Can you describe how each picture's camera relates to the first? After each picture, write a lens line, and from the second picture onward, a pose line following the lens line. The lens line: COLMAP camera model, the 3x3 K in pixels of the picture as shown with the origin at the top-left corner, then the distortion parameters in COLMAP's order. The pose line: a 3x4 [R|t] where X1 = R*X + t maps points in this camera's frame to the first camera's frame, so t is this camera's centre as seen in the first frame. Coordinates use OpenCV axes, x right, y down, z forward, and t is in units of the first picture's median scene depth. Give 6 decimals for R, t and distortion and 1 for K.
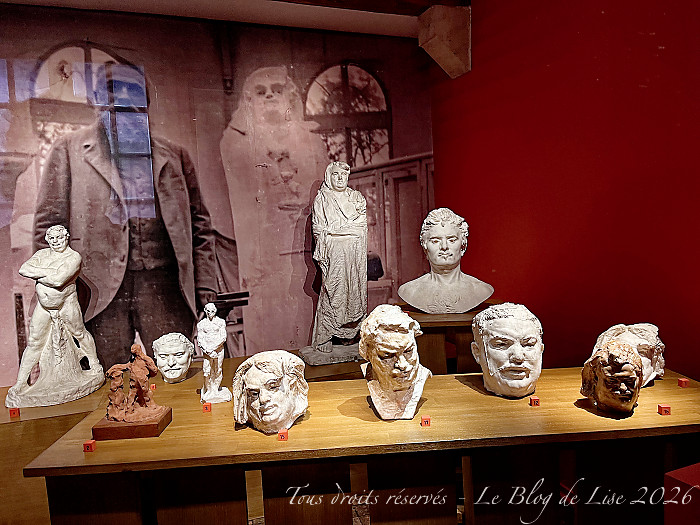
lens RADIAL K [[531.4, 0, 350.0], [0, 531.4, 262.5], [0, 0, 1]] dist [0.000332, -0.062672]
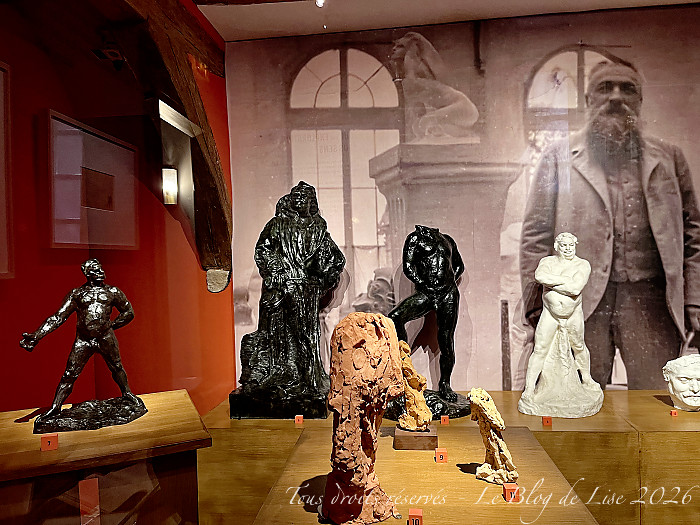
lens RADIAL K [[531.4, 0, 350.0], [0, 531.4, 262.5], [0, 0, 1]] dist [0.000332, -0.062672]
pose [[0.844009, 0.017098, -0.536056, -0.312107], [-0.034268, 0.999169, -0.022084, 0.017680], [0.535233, 0.037008, 0.843893, -0.035017]]
